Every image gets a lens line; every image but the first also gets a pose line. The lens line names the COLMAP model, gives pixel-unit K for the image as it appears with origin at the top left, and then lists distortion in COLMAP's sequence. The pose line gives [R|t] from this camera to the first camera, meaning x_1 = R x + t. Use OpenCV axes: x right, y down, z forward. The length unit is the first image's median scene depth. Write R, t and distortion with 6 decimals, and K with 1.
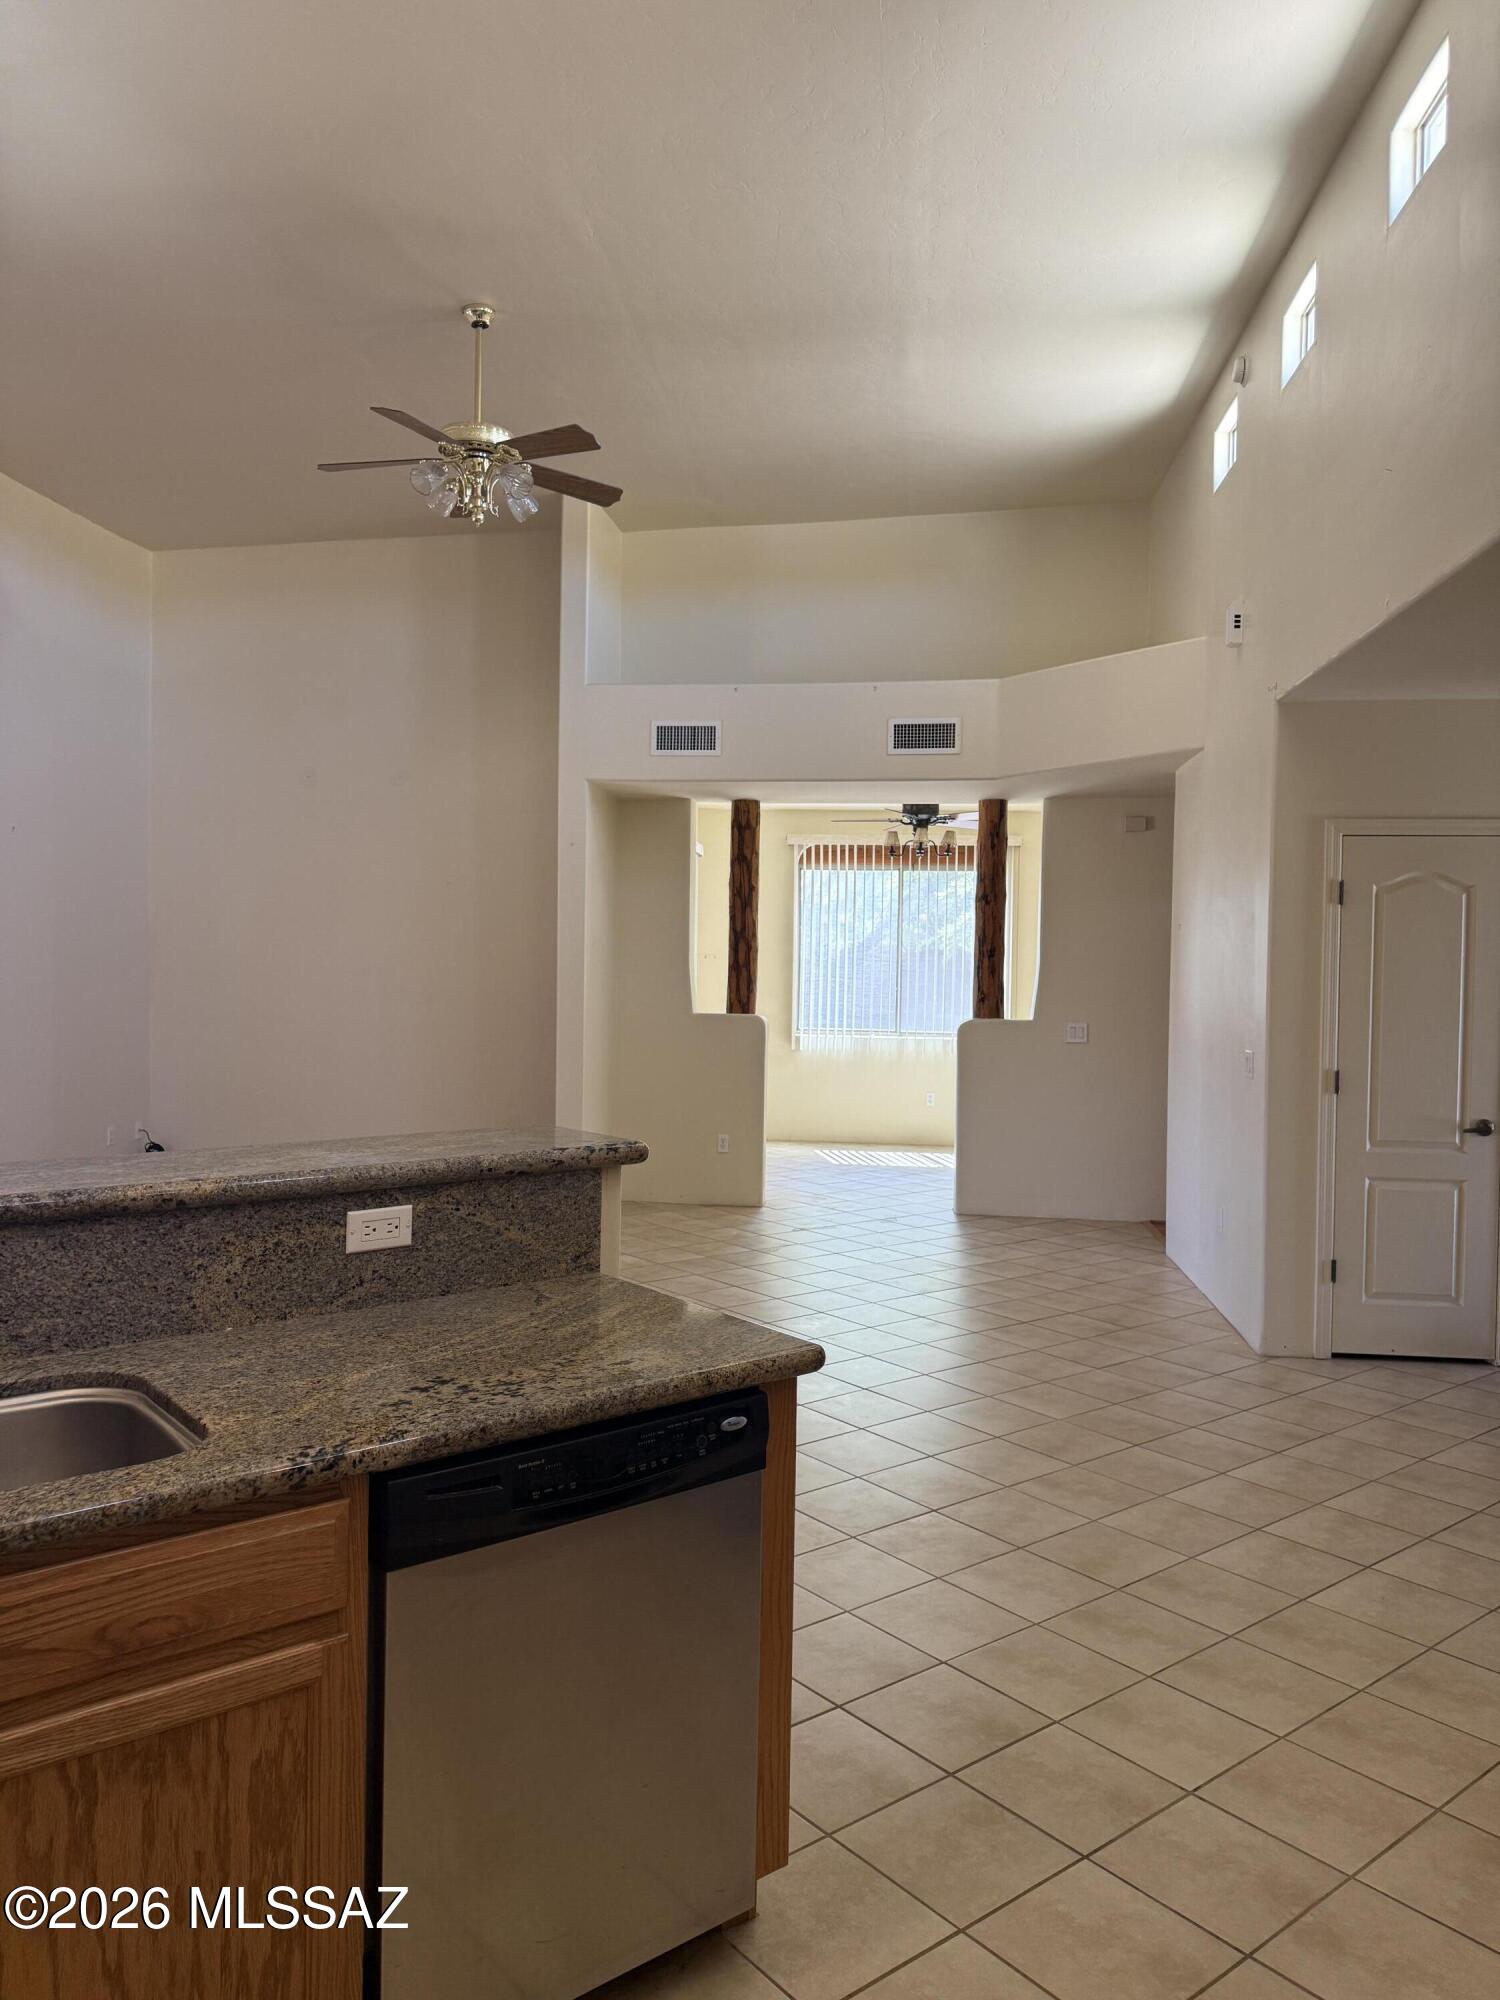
lens RADIAL K [[1405.4, 0, 730.9], [0, 1405.4, 1014.3], [0, 0, 1]] dist [0.073079, -0.001175]
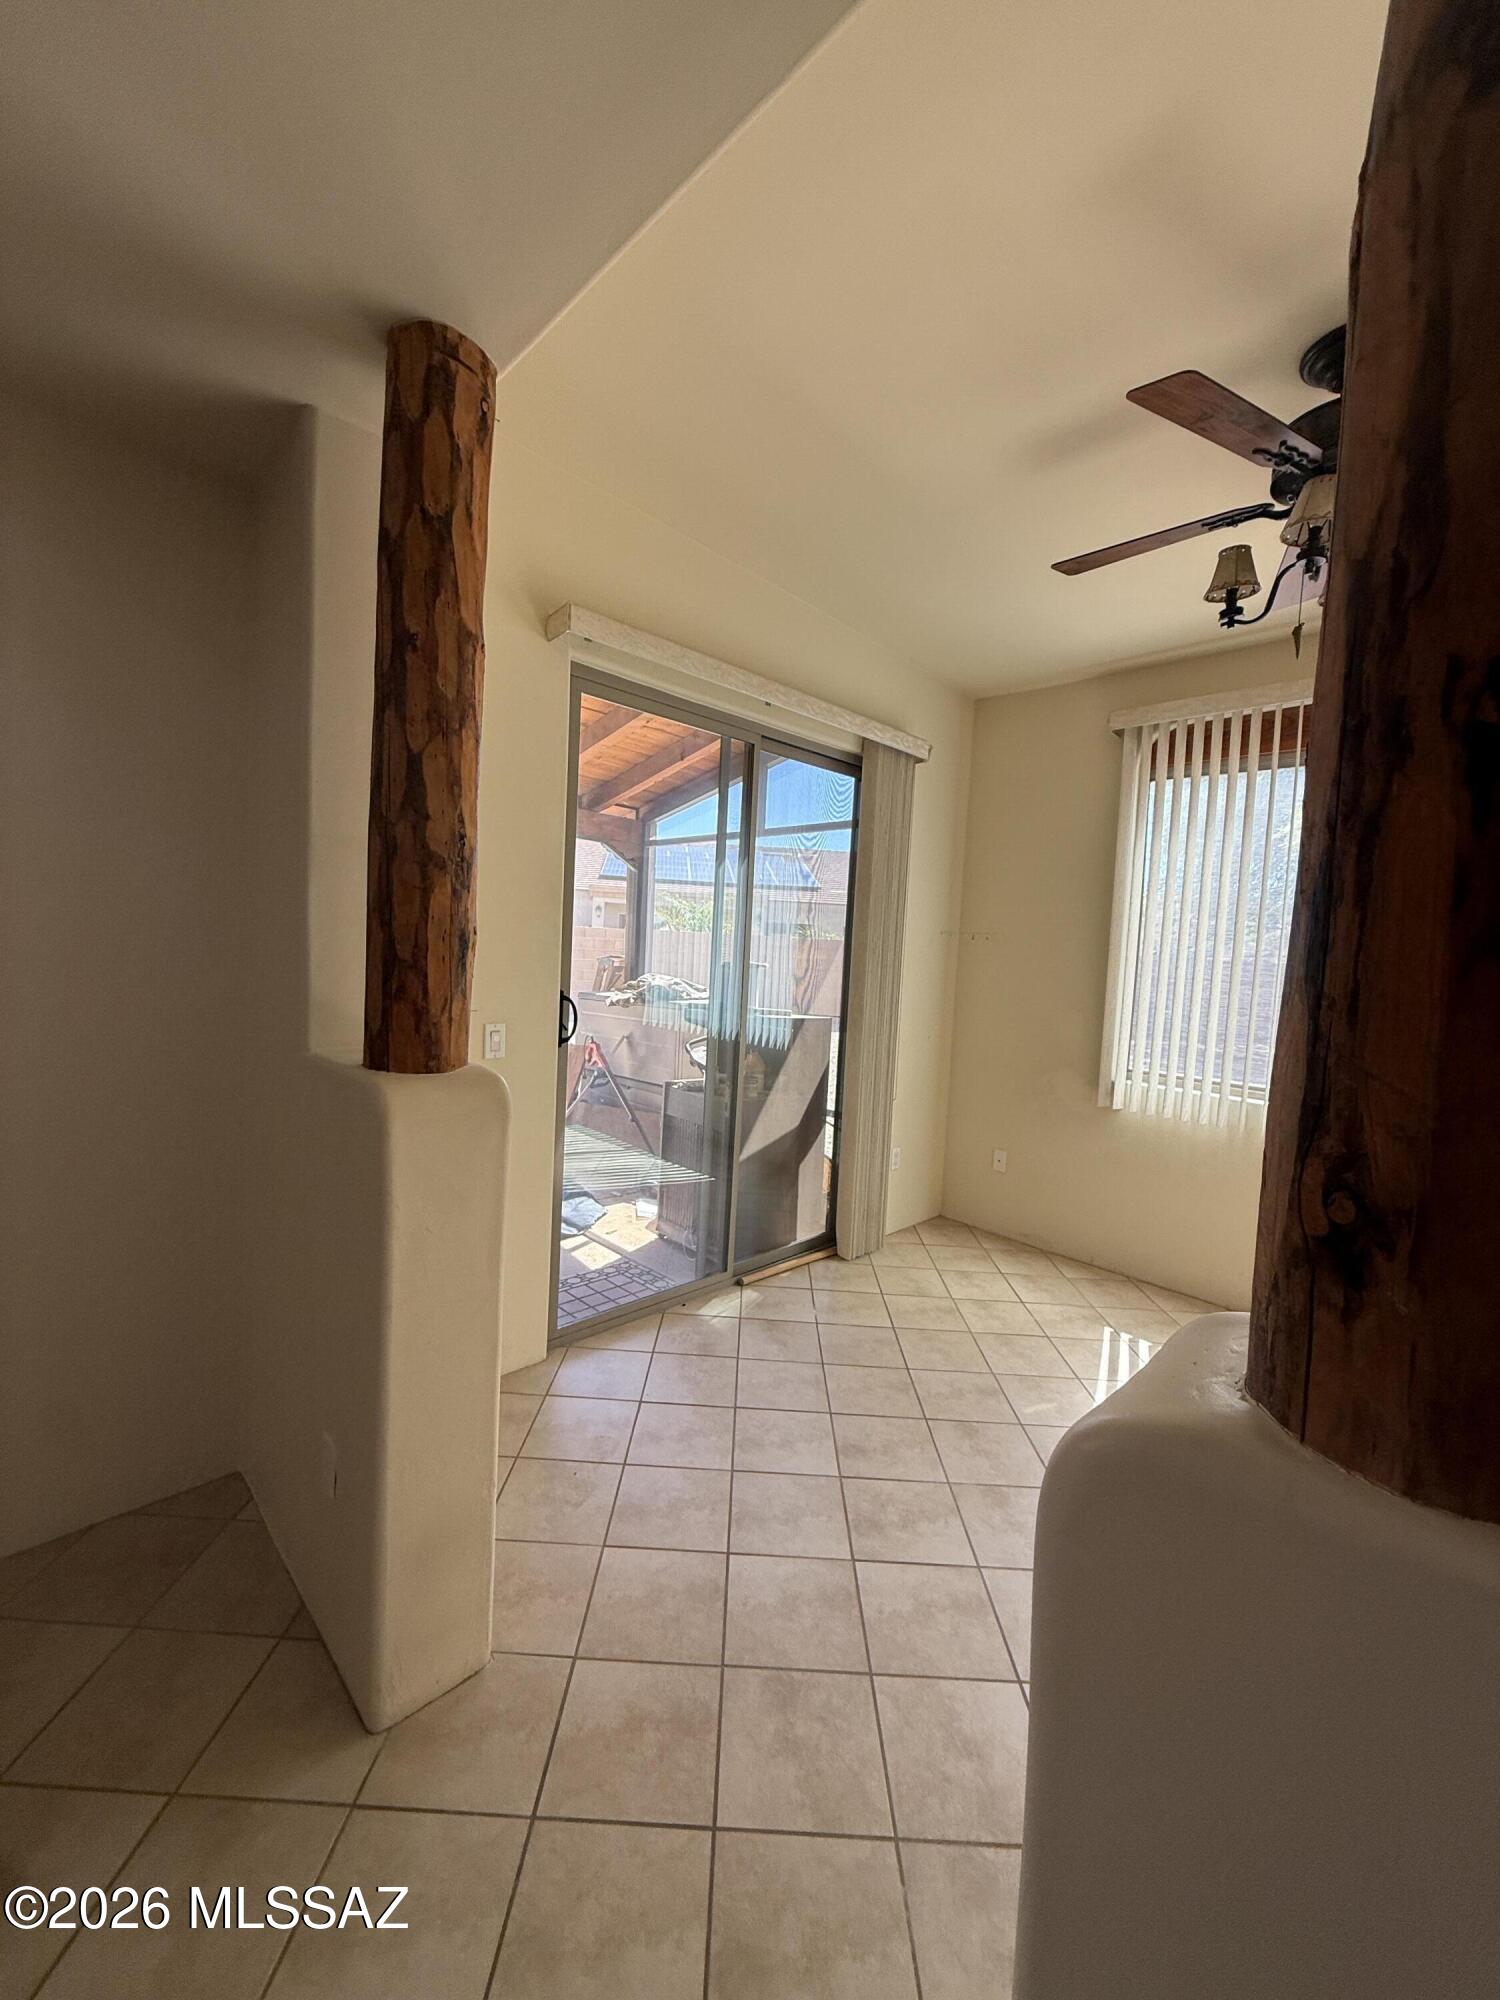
lens RADIAL K [[797.1, 0, 752.8], [0, 797.1, 998.4], [0, 0, 1]] dist [0.000316, -0.000616]
pose [[0.781059, 0.063206, -0.621251, 0.176105], [-0.057936, 0.997908, 0.028688, -0.024940], [0.621764, 0.013585, 0.783086, 0.914084]]
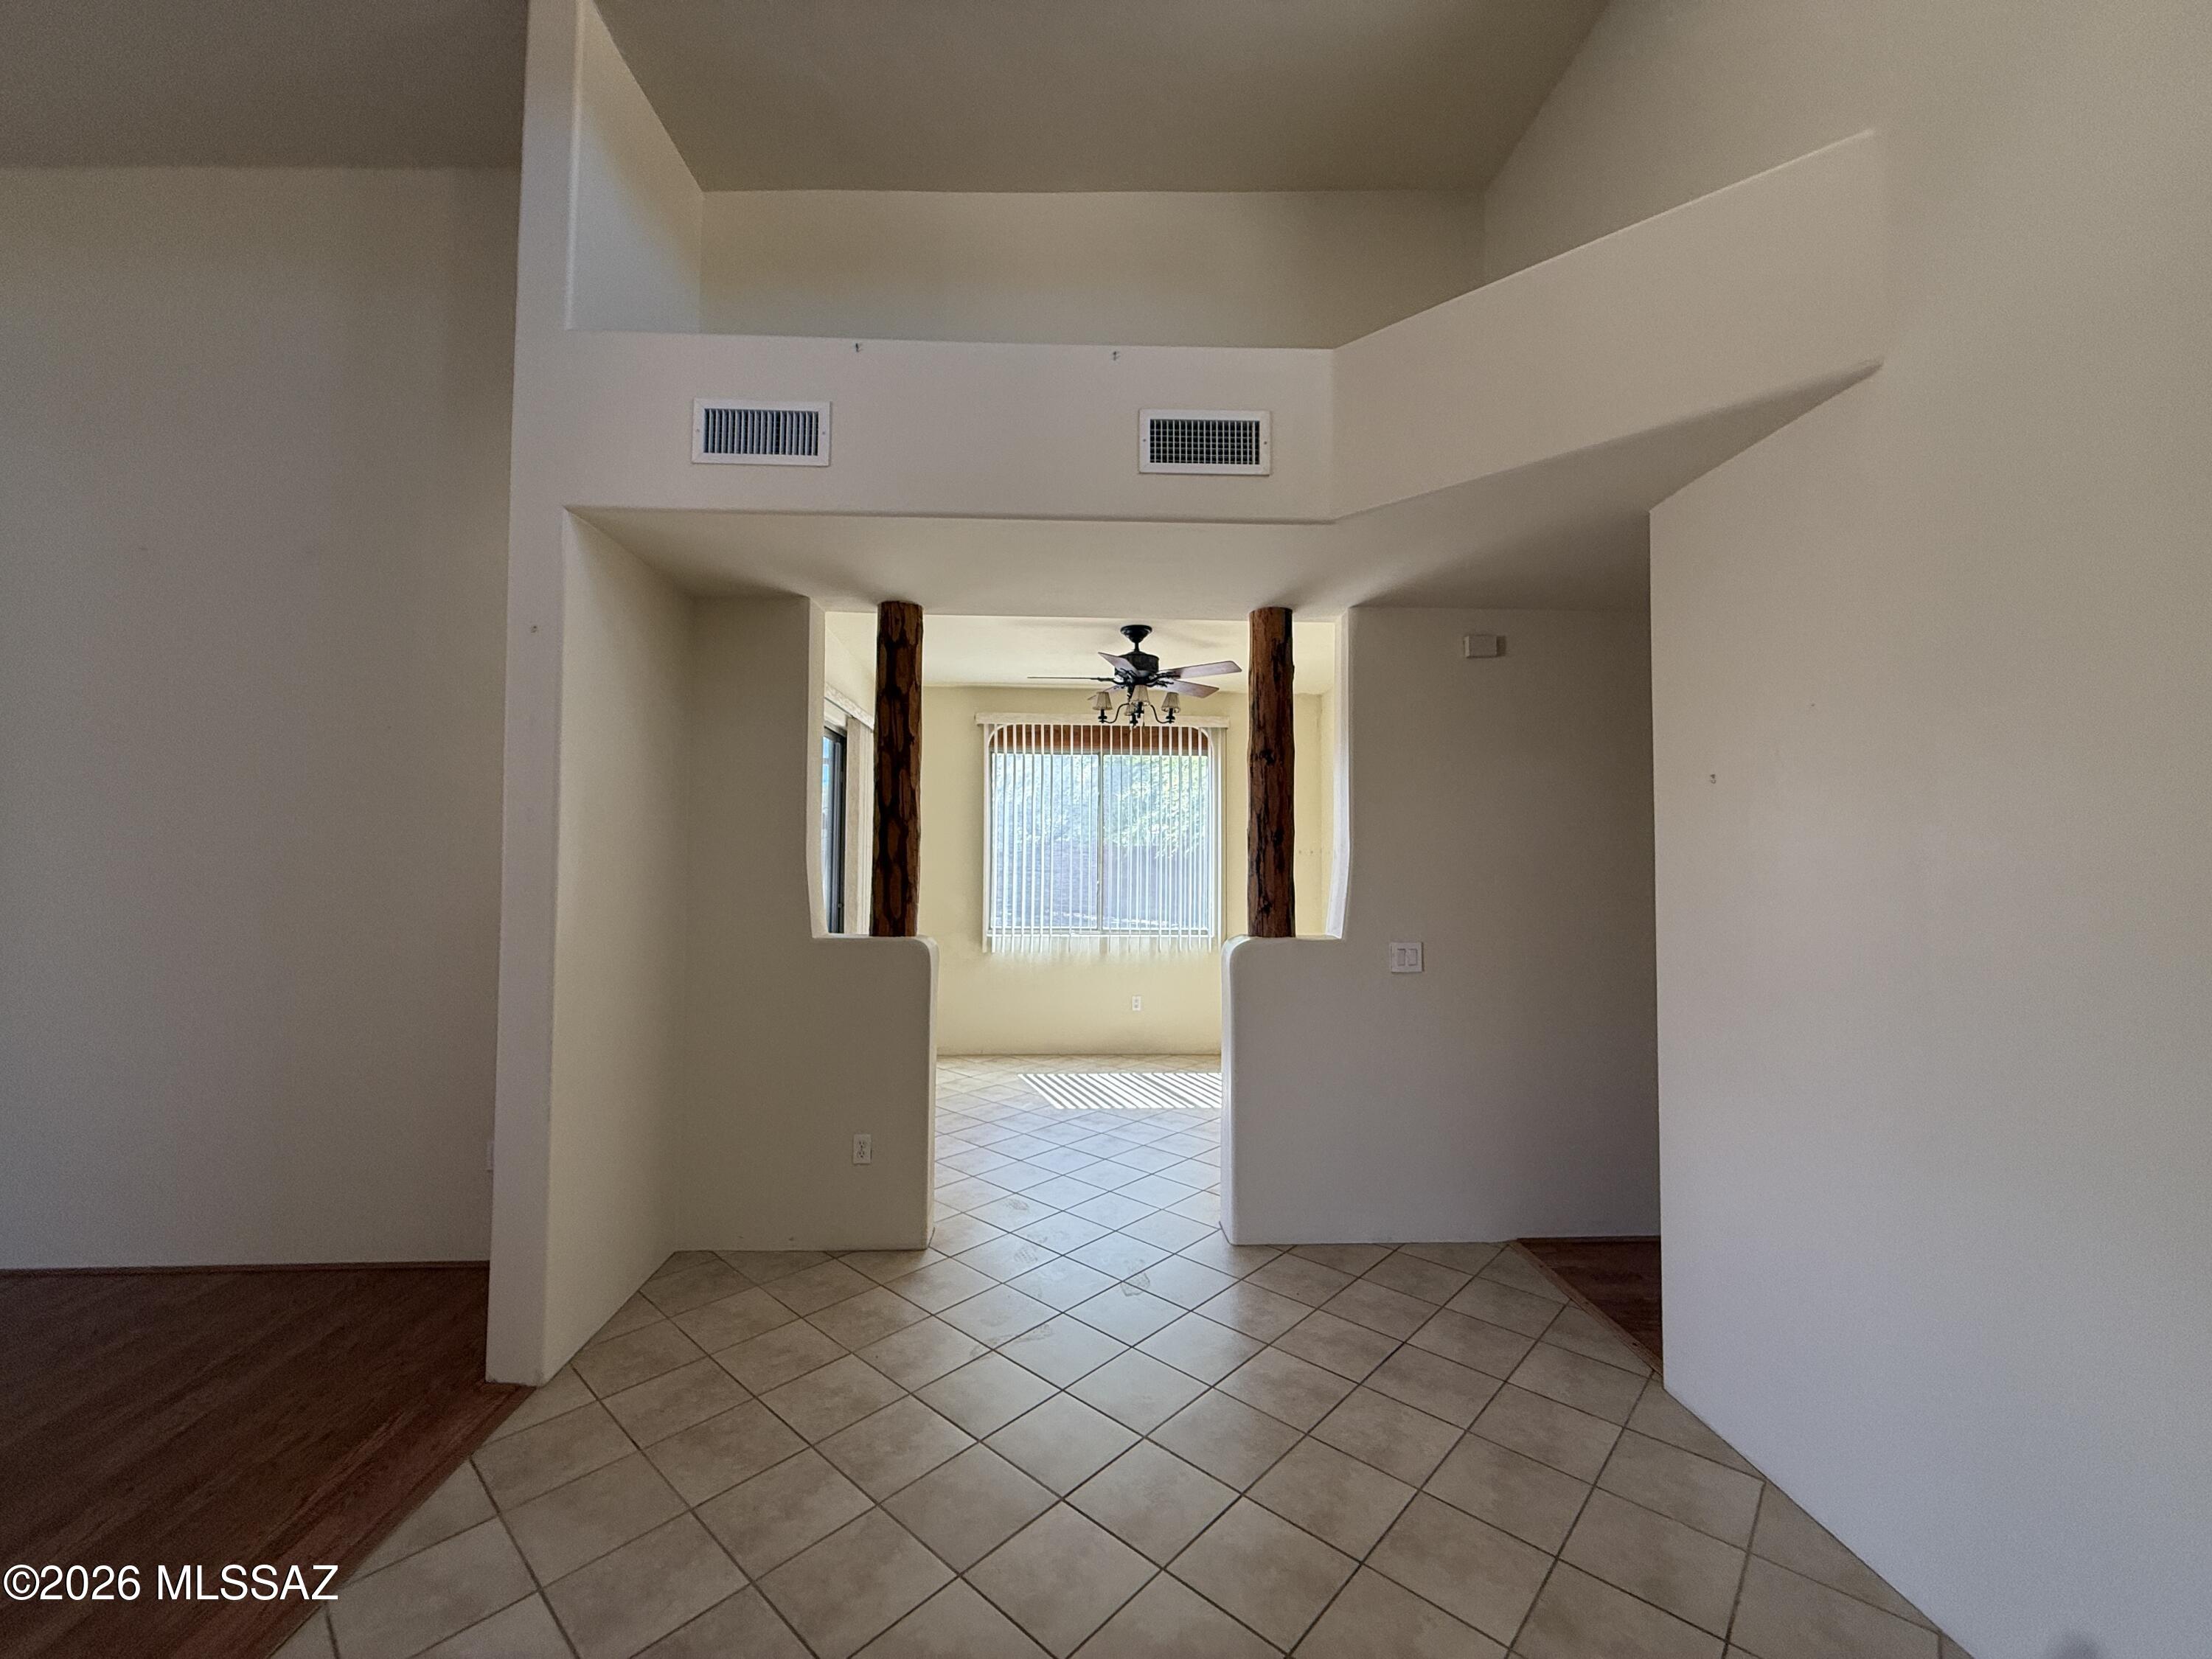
lens RADIAL K [[881.6, 0, 1102.4], [0, 881.6, 837.0], [0, 0, 1]] dist [0.000316, -0.000616]
pose [[0.986072, -0.005352, 0.166232, 0.034430], [0.014846, 0.998325, -0.055924, -0.021474], [-0.165654, 0.057613, 0.984500, 0.591639]]
